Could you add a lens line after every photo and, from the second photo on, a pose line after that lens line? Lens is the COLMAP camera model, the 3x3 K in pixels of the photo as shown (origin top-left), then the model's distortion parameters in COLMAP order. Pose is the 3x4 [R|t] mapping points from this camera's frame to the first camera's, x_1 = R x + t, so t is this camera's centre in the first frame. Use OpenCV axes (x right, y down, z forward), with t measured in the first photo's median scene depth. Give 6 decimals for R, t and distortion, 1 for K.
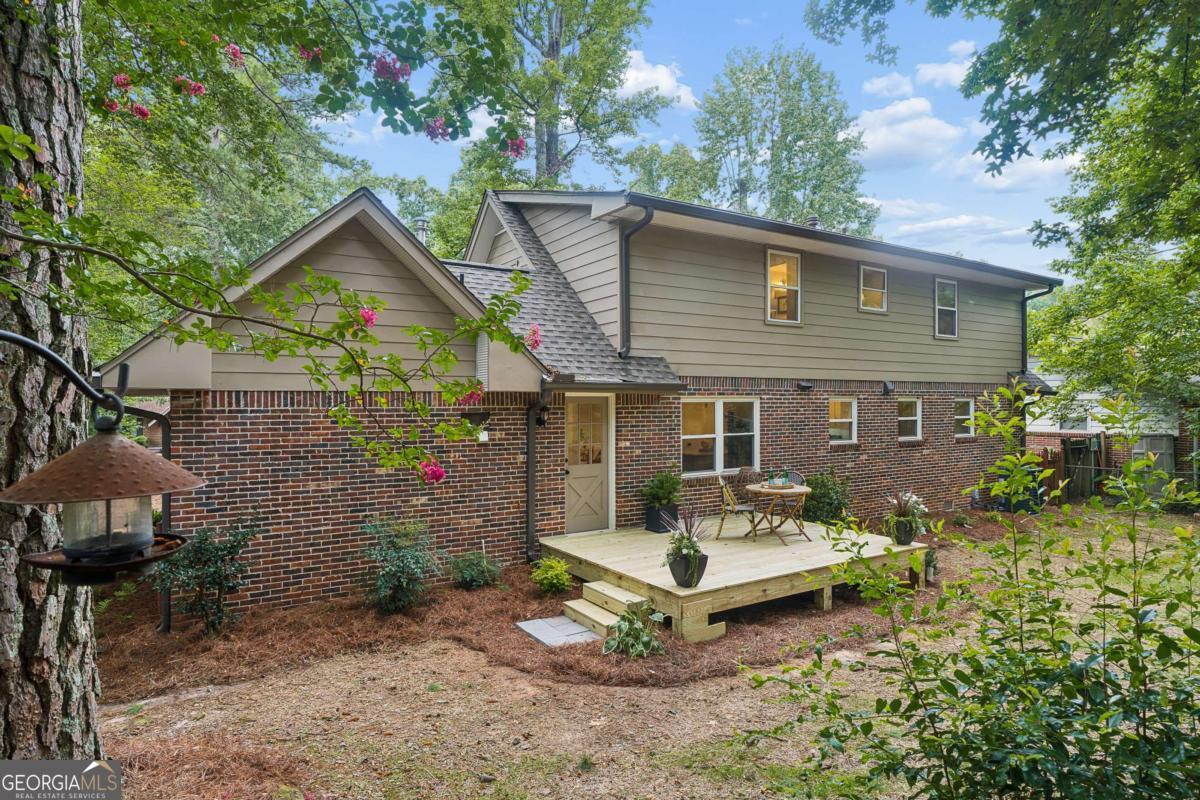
lens RADIAL K [[672.9, 0, 598.8], [0, 672.9, 399.1], [0, 0, 1]] dist [-0.001877, -0.000134]
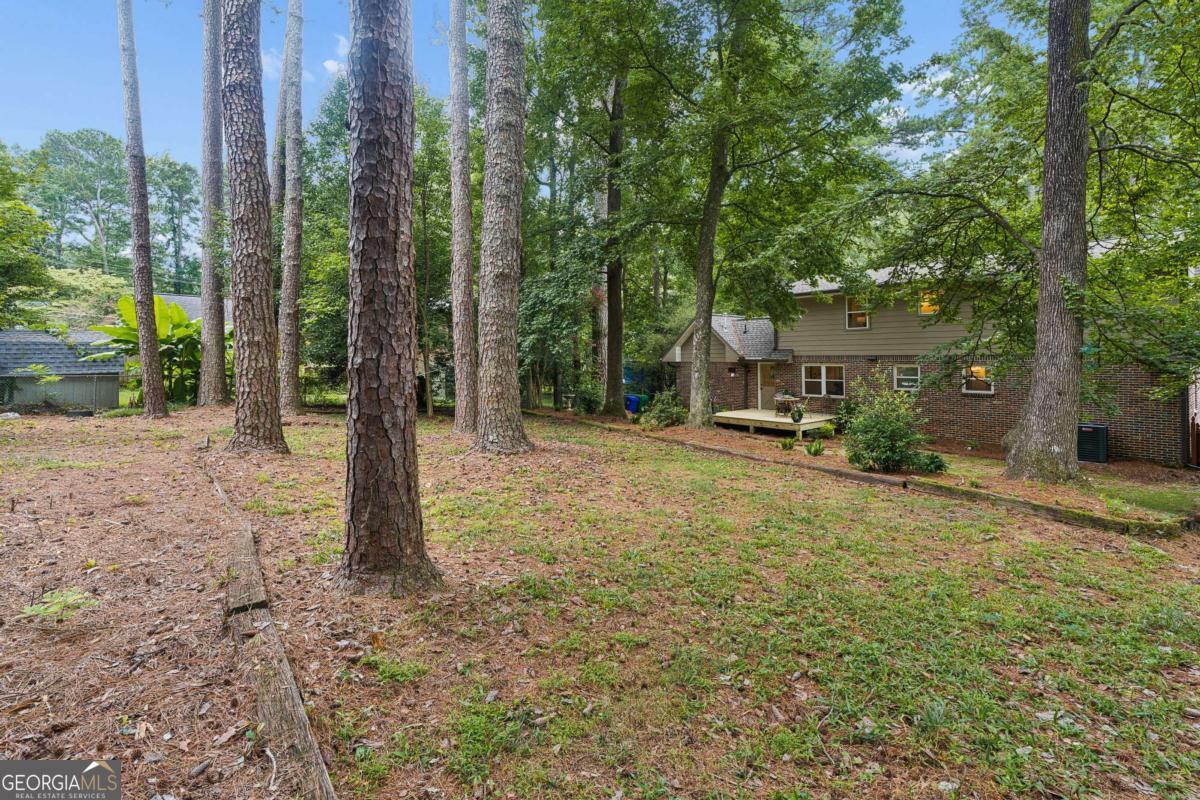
lens RADIAL K [[544.4, 0, 596.5], [0, 544.4, 355.0], [0, 0, 1]] dist [-0.011301, 0.004388]
pose [[0.114762, -0.000045, -0.993393, 2.427643], [0.010145, 0.999948, 0.001126, -0.054846], [0.993341, -0.010207, 0.114757, -0.010127]]
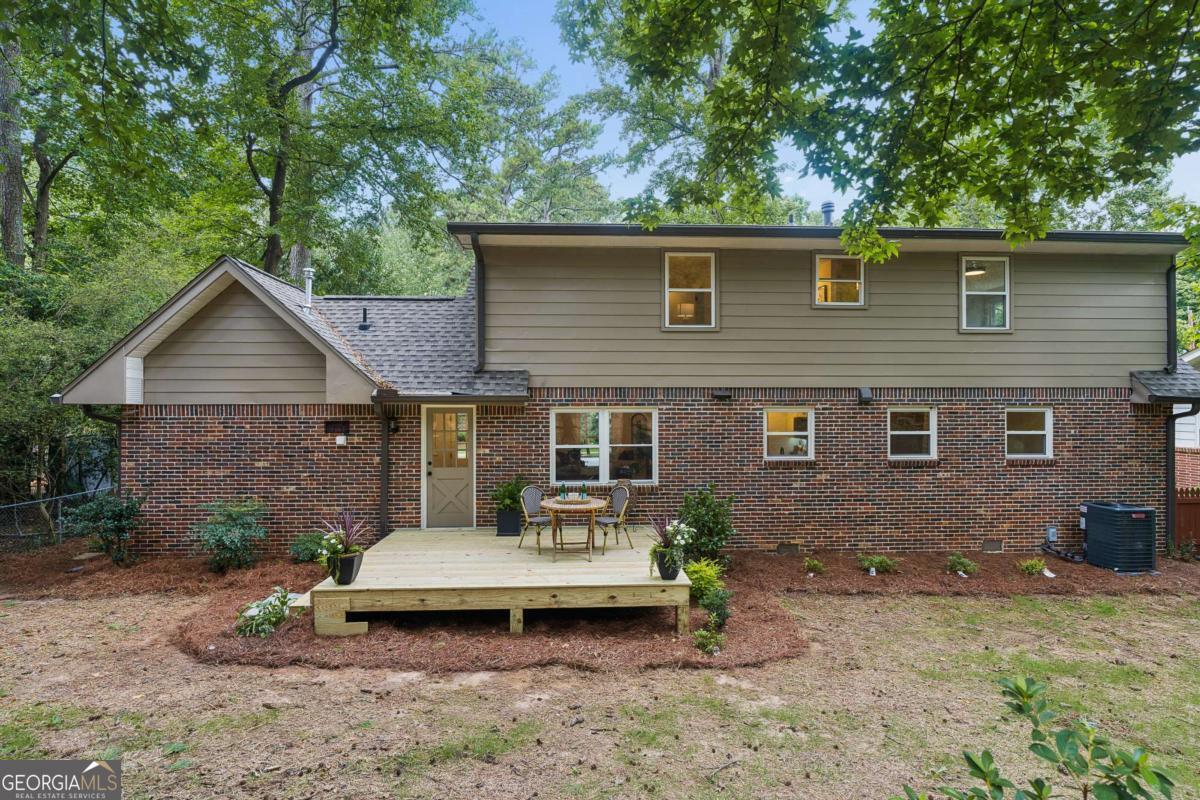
lens RADIAL K [[587.6, 0, 600.5], [0, 587.6, 403.3], [0, 0, 1]] dist [-0.004277, -0.000844]
pose [[0.867396, -0.003890, -0.497603, 0.746845], [0.001225, 0.999983, -0.005682, -0.005641], [0.497616, 0.004319, 0.867387, 0.294113]]
